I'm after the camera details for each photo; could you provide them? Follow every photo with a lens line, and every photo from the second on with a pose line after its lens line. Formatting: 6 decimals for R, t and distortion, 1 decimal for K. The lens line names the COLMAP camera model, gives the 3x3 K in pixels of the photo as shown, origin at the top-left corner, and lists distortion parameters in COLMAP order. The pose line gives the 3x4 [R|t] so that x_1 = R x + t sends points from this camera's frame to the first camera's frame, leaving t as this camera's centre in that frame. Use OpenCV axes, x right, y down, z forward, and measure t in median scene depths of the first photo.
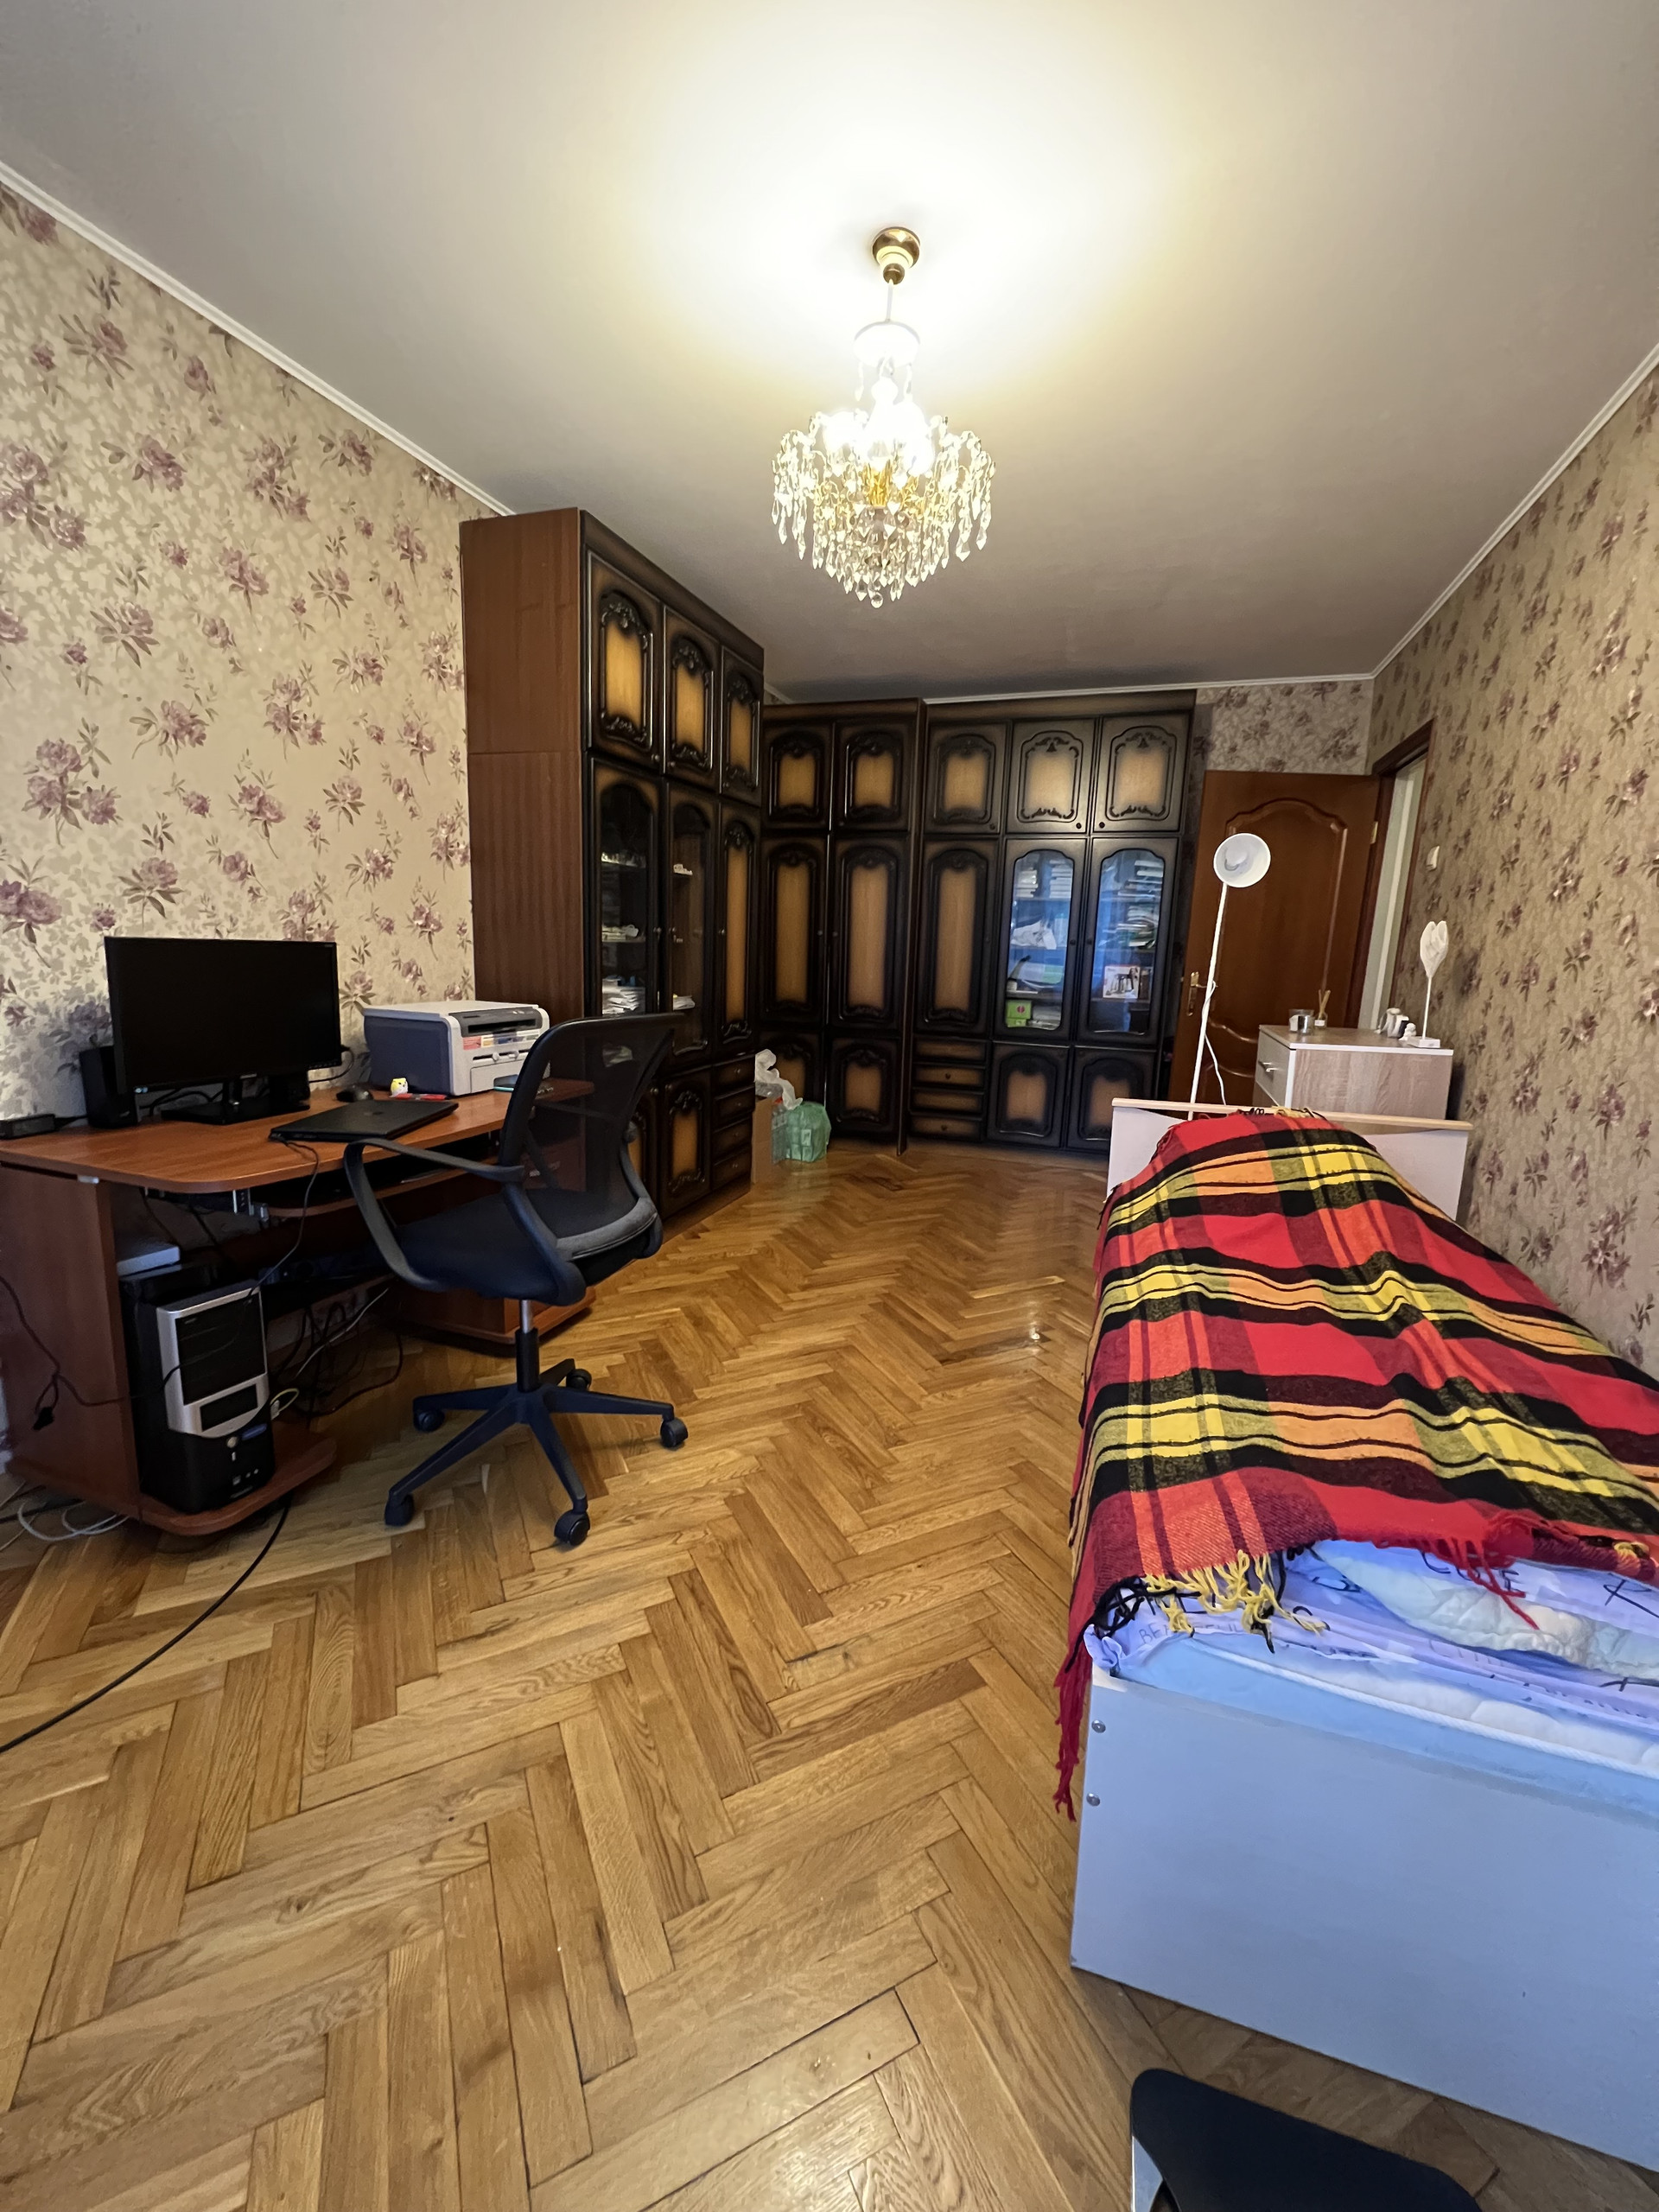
lens RADIAL K [[895.8, 0, 818.2], [0, 895.8, 1142.8], [0, 0, 1]] dist [-0.000640, -0.000056]
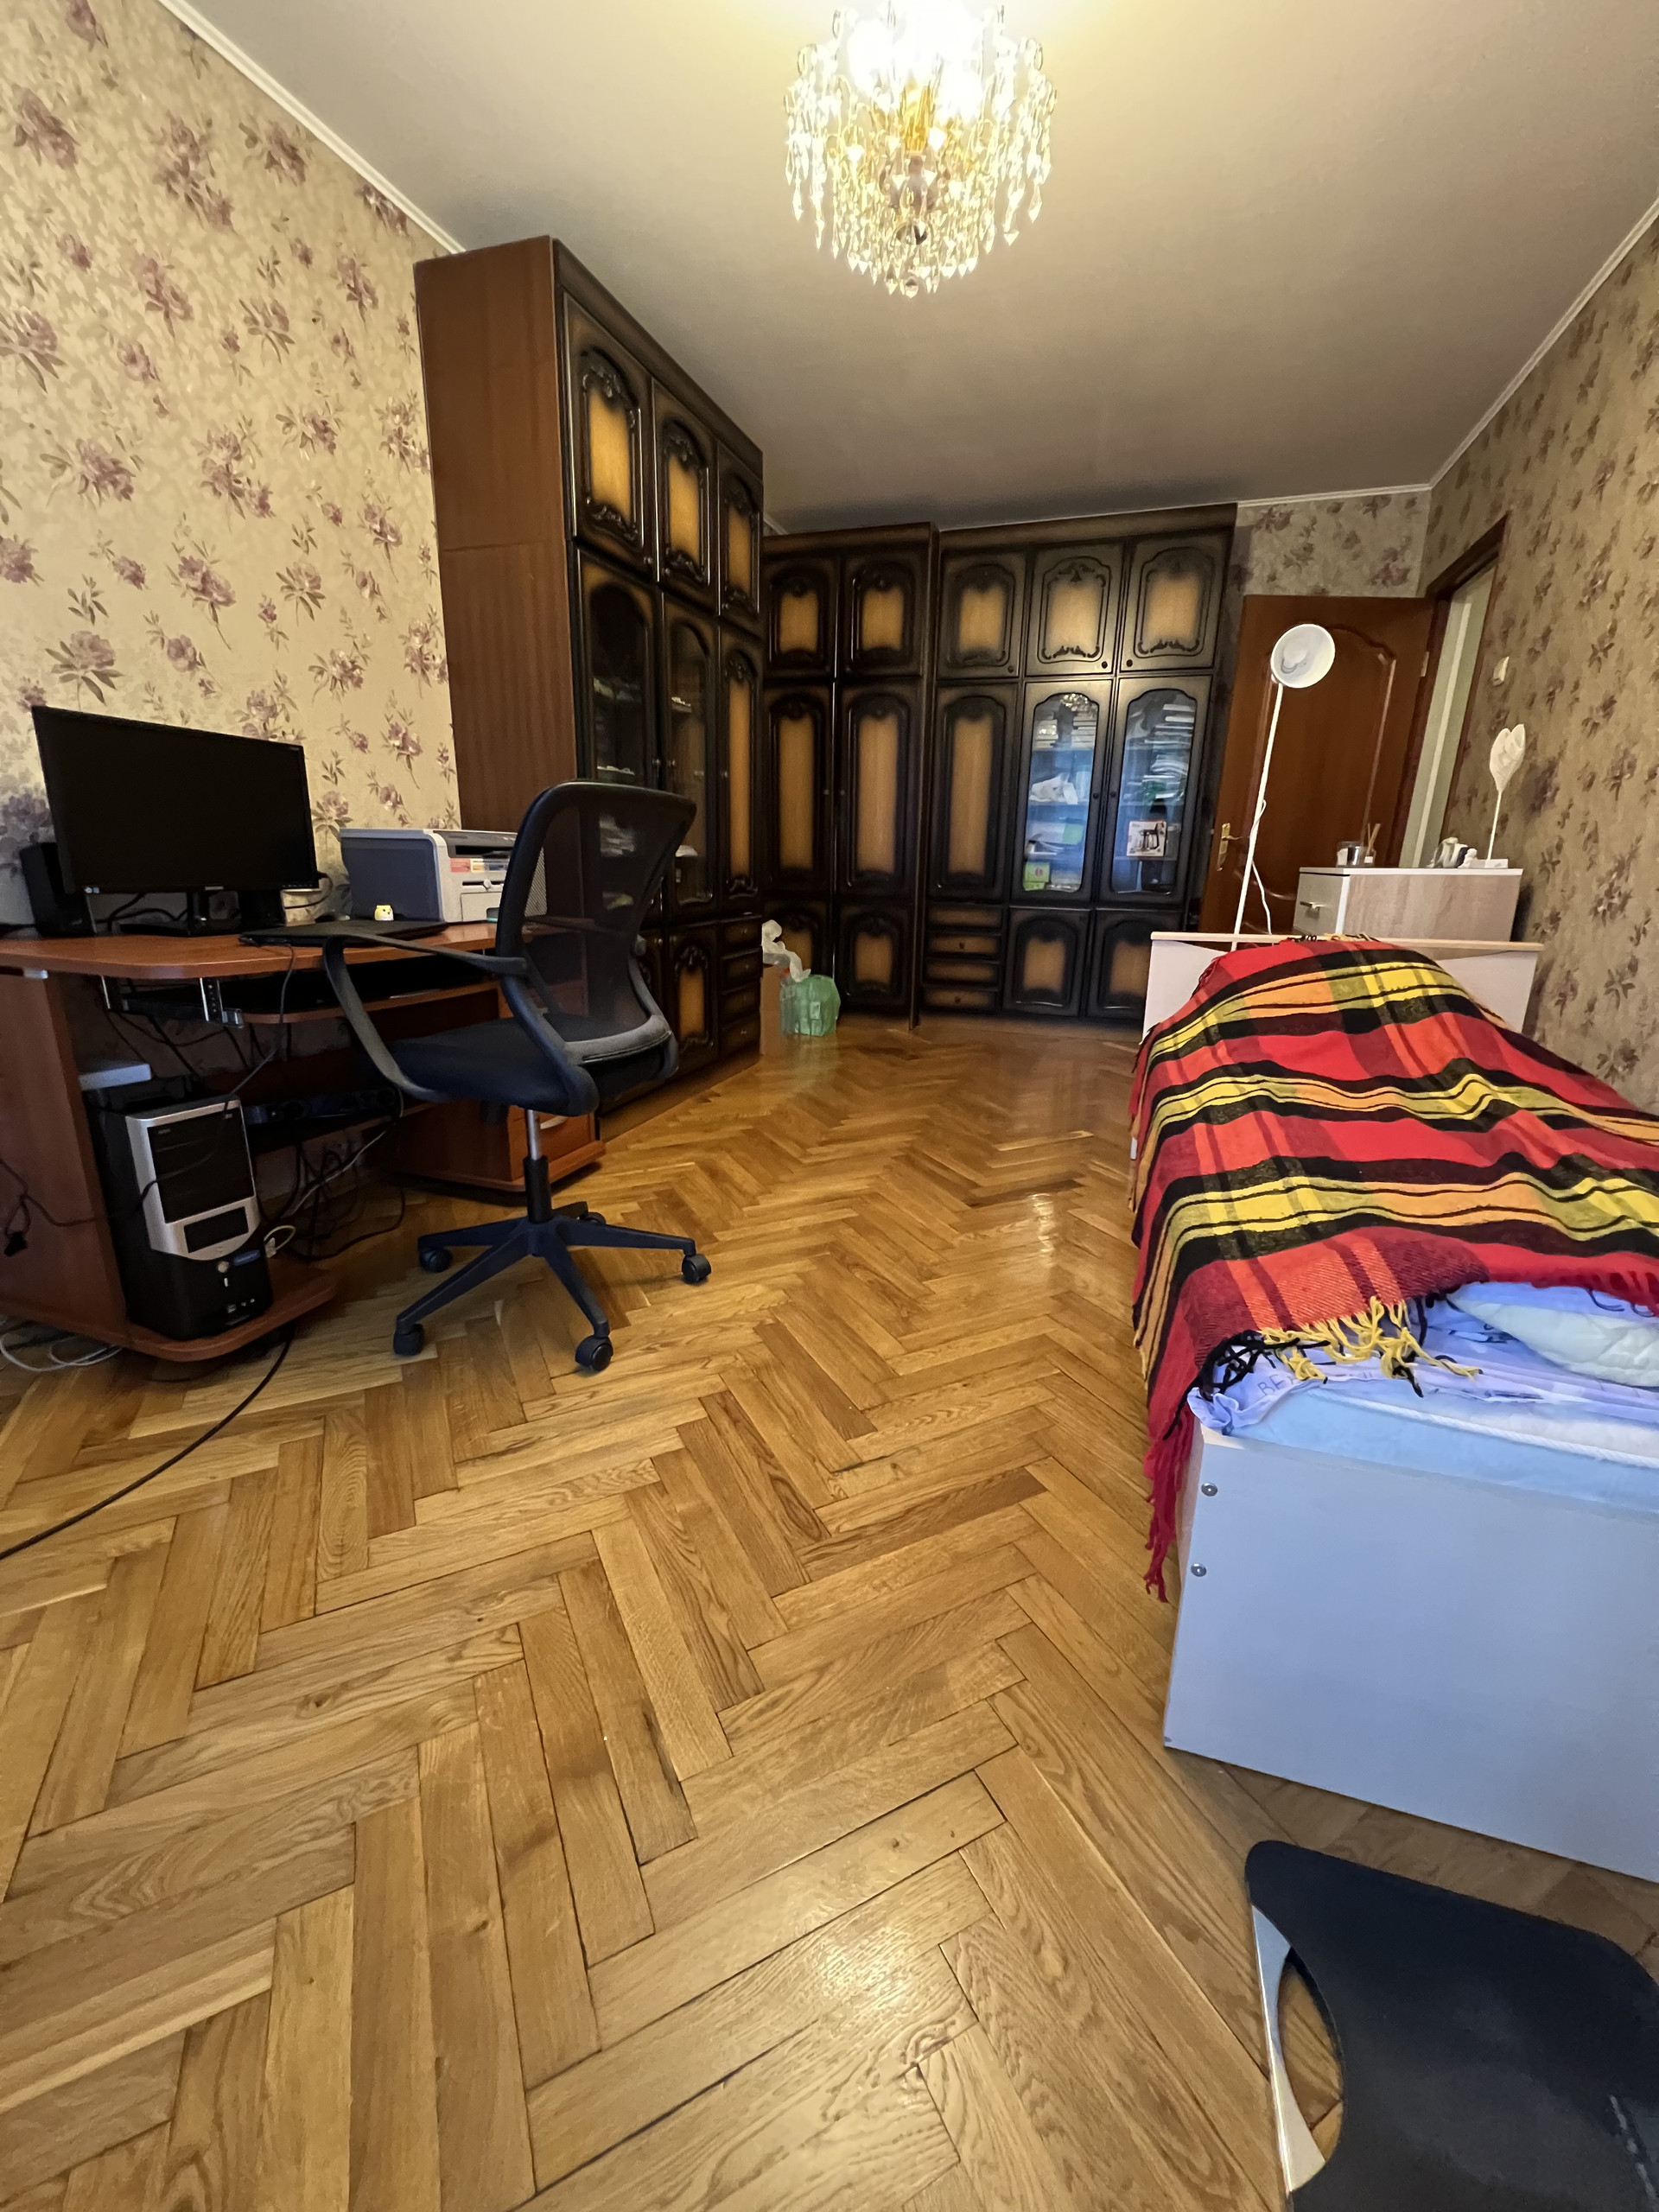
lens RADIAL K [[895.8, 0, 821.2], [0, 895.8, 1142.4], [0, 0, 1]] dist [-0.000640, -0.000056]
pose [[0.999883, -0.014966, 0.003067, -0.033727], [0.014587, 0.994950, 0.099302, 0.111787], [-0.004537, -0.099246, 0.995053, 0.080784]]
